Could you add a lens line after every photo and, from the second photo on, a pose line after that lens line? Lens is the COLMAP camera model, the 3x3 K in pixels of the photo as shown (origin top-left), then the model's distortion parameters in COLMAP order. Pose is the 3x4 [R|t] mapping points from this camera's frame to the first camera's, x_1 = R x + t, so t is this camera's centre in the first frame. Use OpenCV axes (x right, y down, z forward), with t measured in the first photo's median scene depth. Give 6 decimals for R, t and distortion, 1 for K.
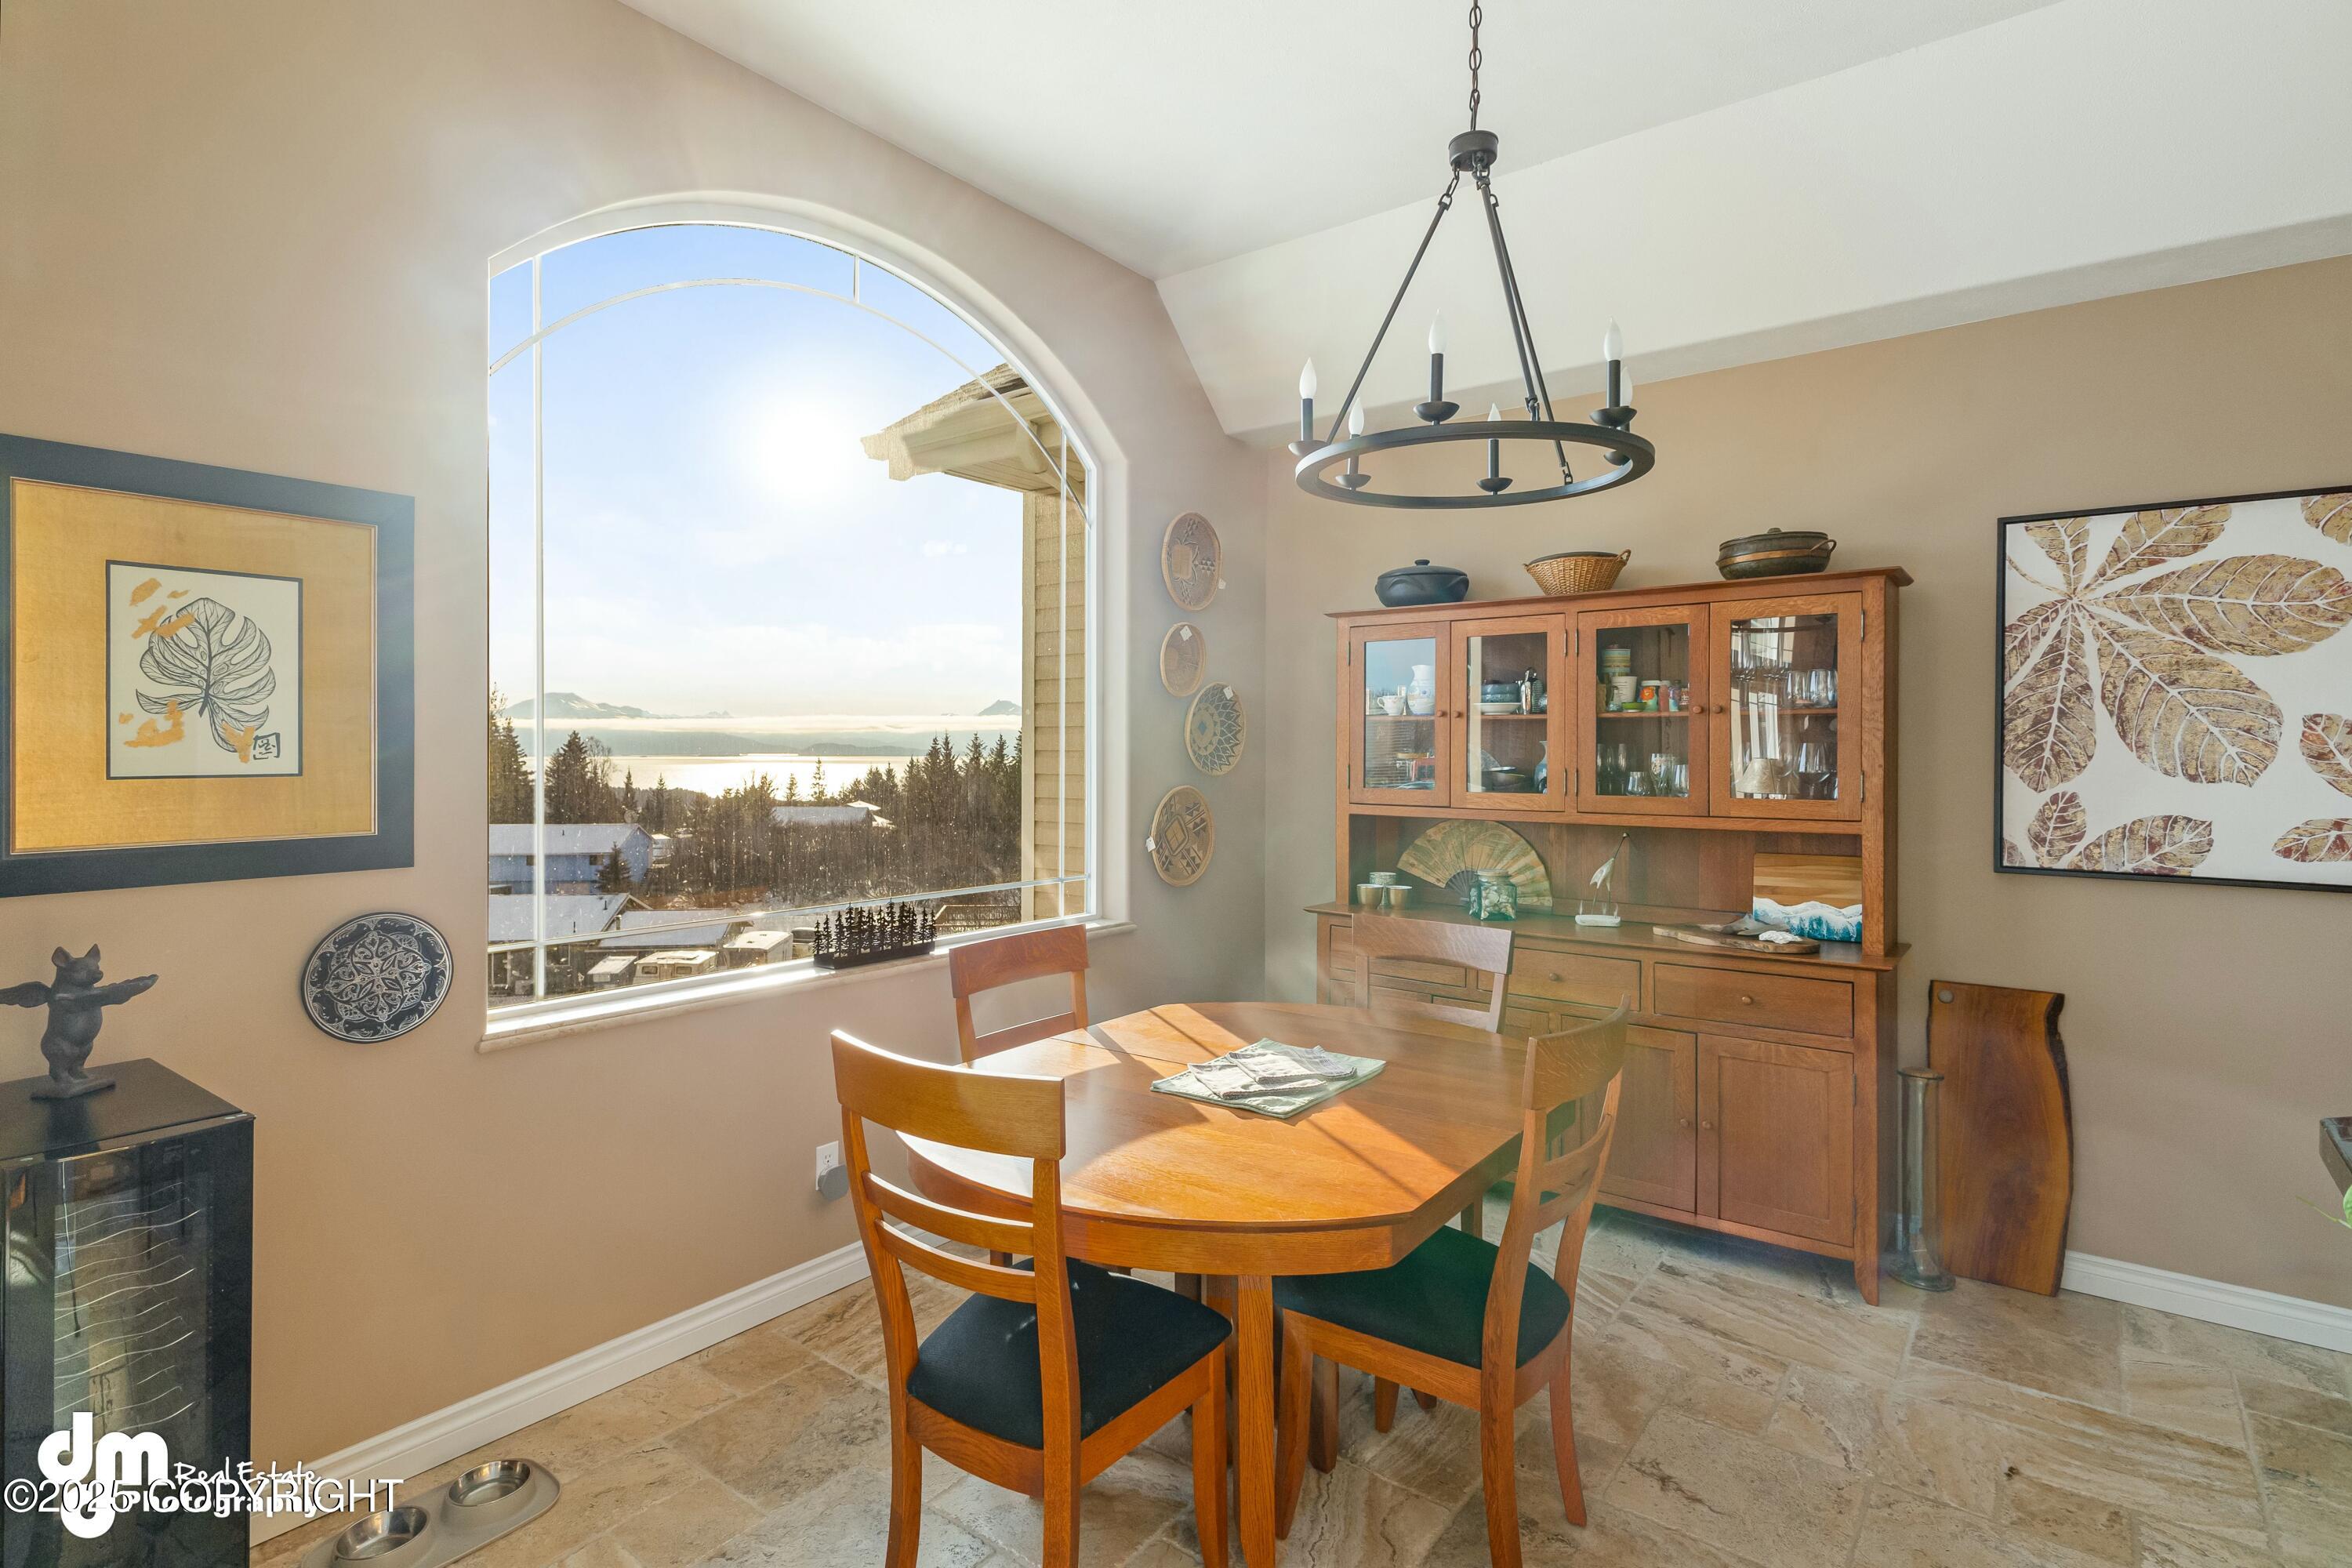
lens RADIAL K [[1173.4, 0, 1184.4], [0, 1173.4, 759.3], [0, 0, 1]] dist [0.020666, -0.002690]
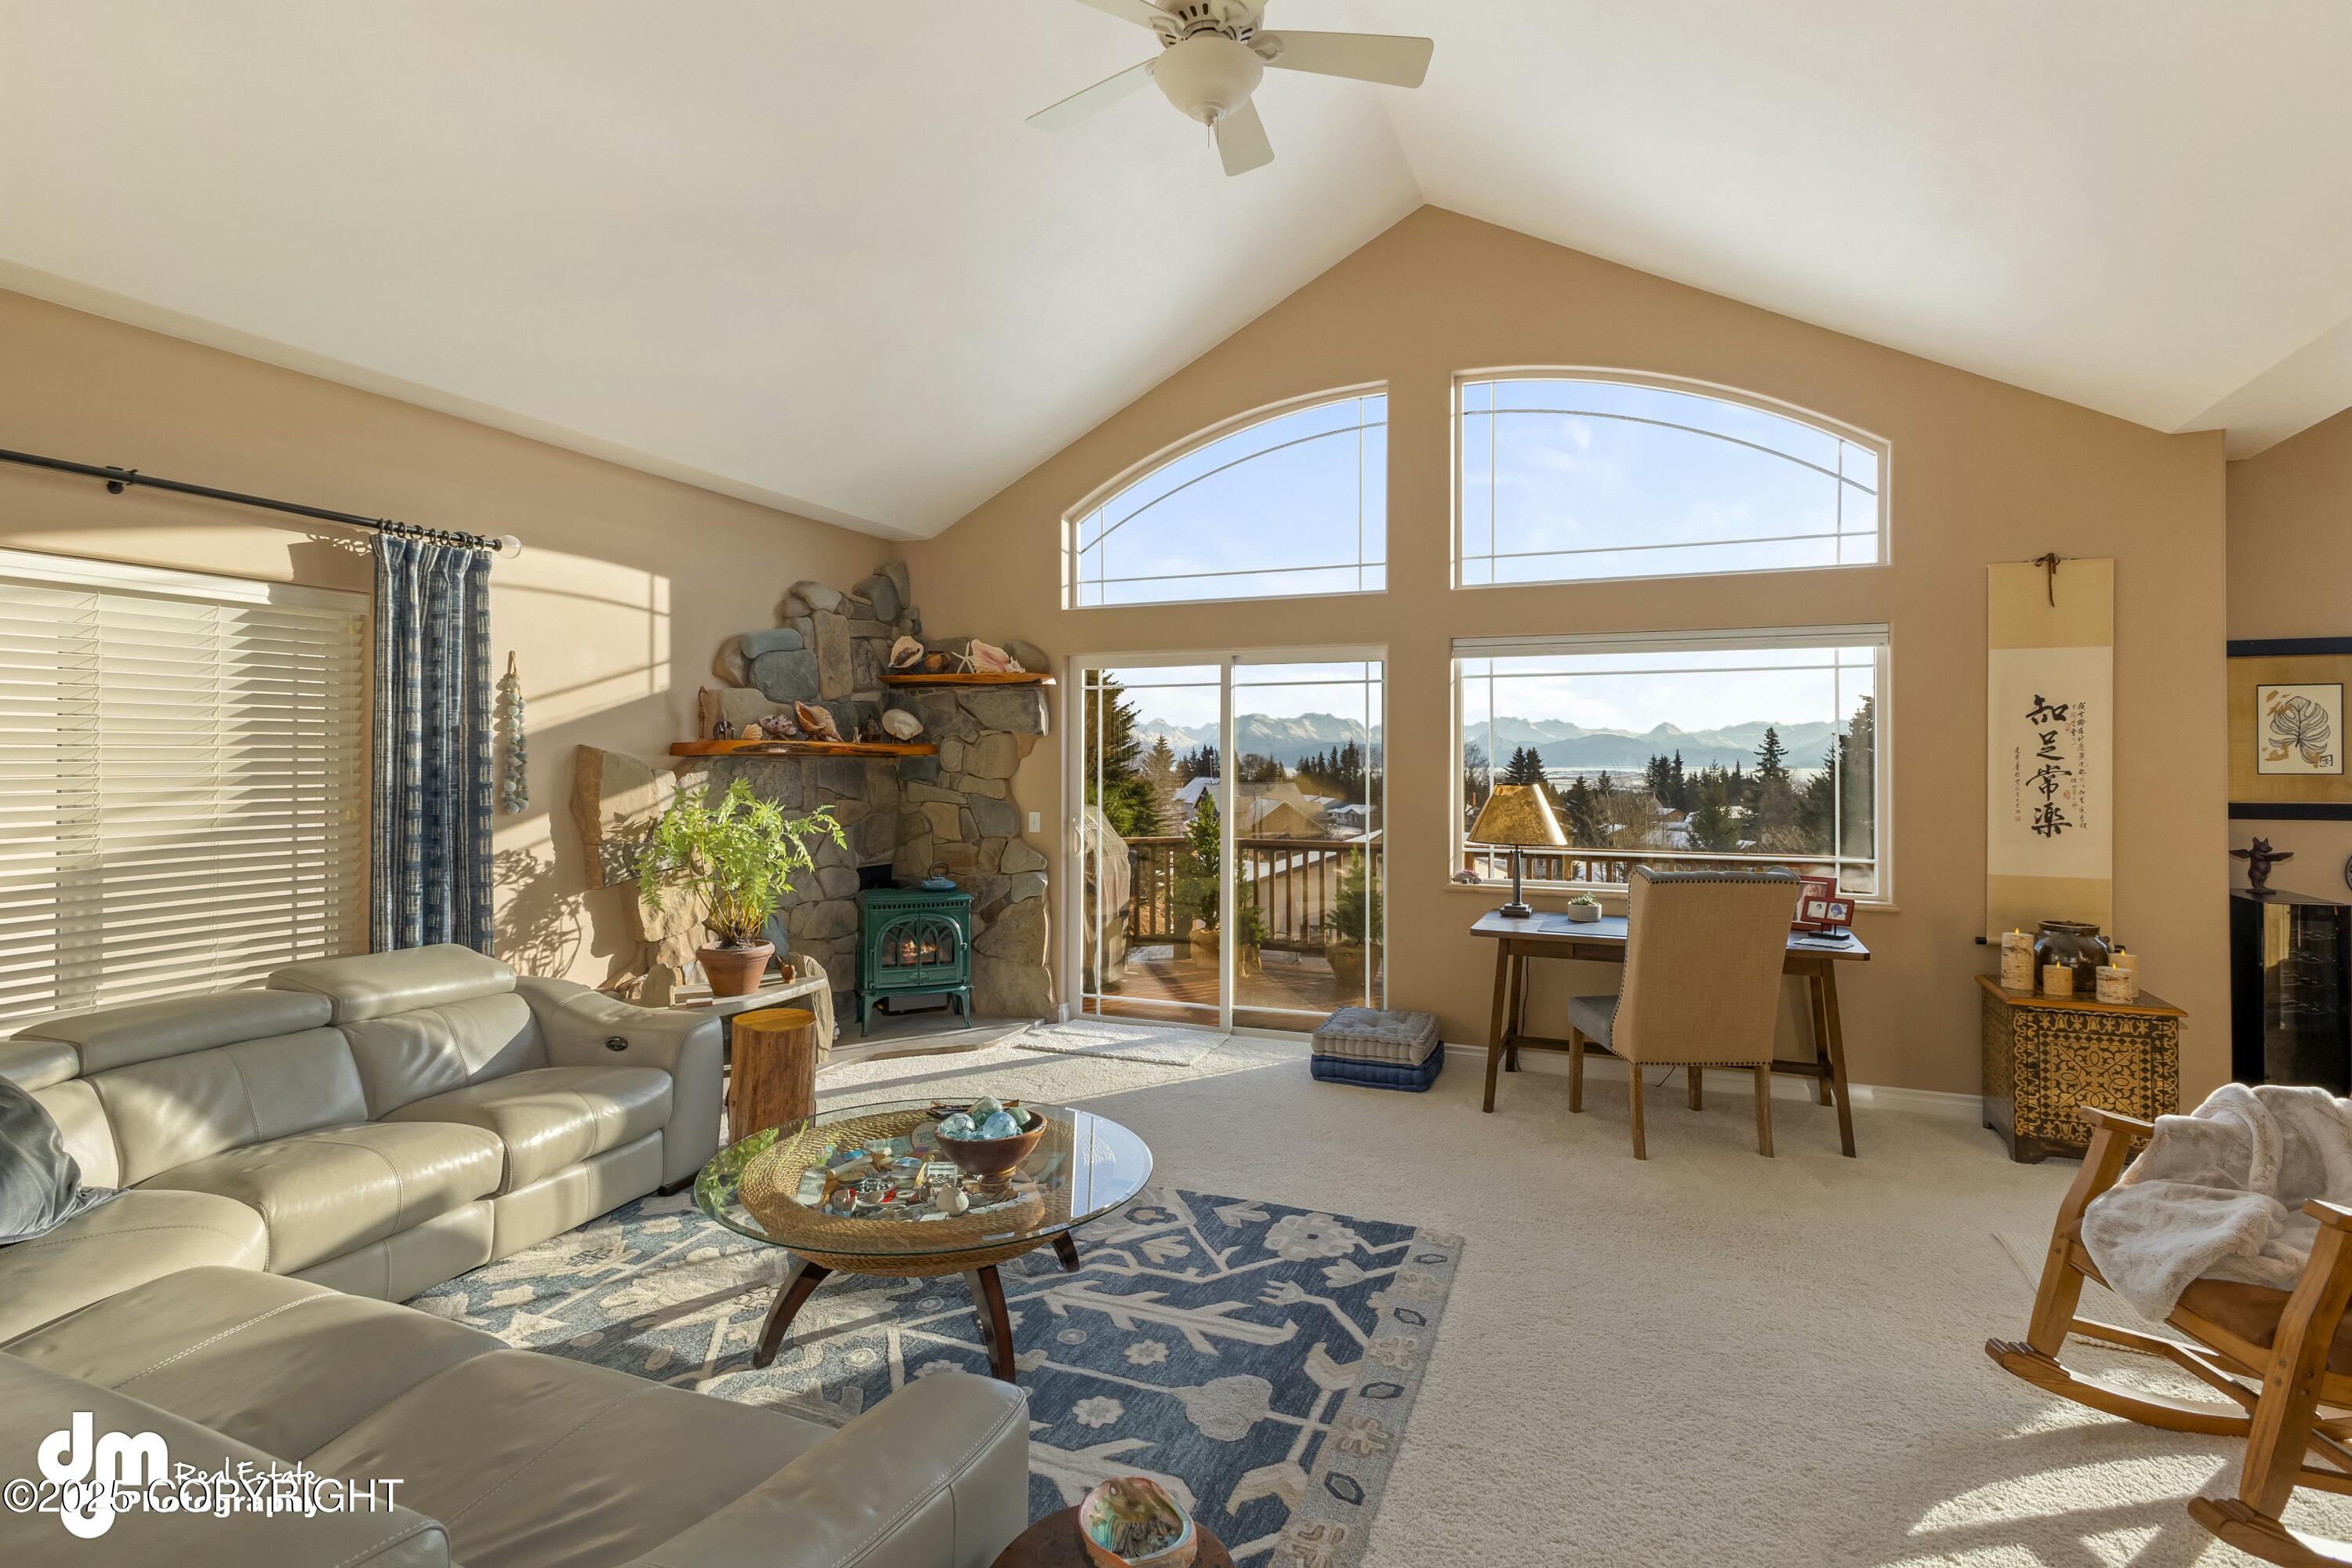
lens RADIAL K [[1173.4, 0, 1198.3], [0, 1173.4, 749.1], [0, 0, 1]] dist [0.020666, -0.002690]
pose [[0.258356, -0.011886, -0.965977, 0.551819], [-0.006192, 0.999883, -0.013960, 0.007702], [0.966030, 0.009588, 0.258252, -1.065995]]
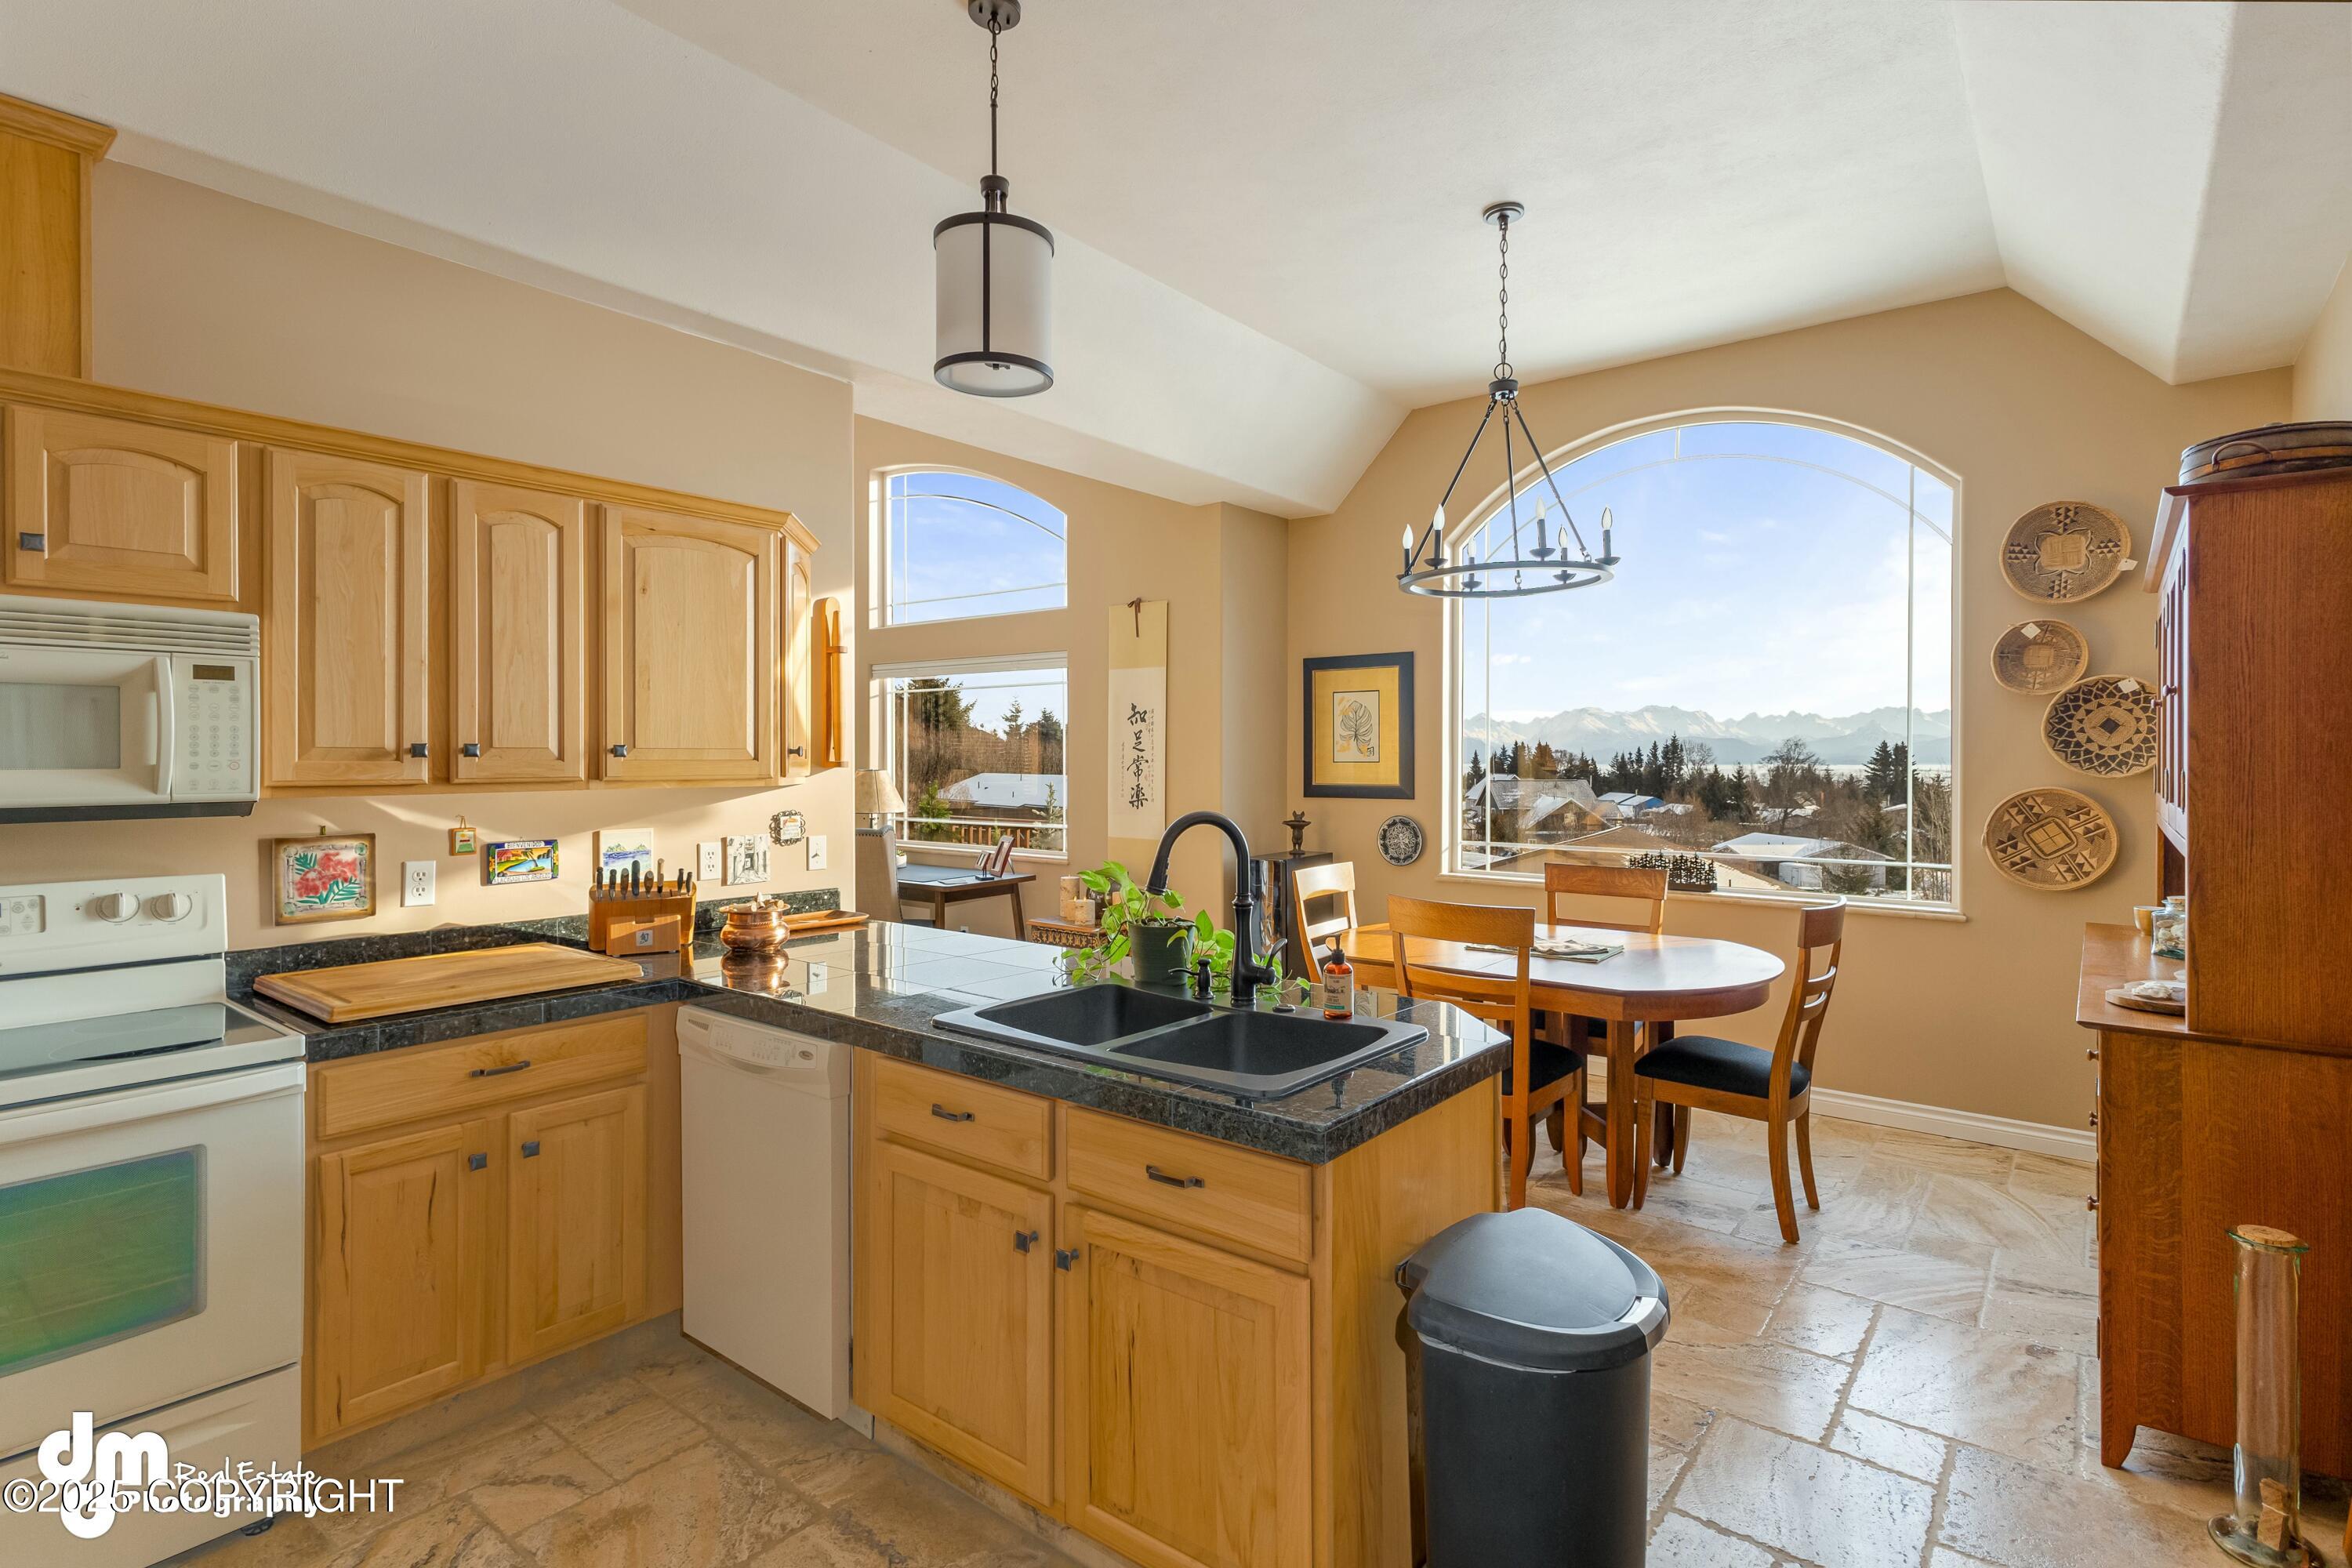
lens RADIAL K [[1173.4, 0, 1171.8], [0, 1173.4, 769.6], [0, 0, 1]] dist [0.020666, -0.002690]
pose [[-0.028487, 0.008507, -0.999558, 1.339065], [-0.007065, 0.999937, 0.008711, 0.006720], [0.999569, 0.007311, -0.028426, 0.405113]]
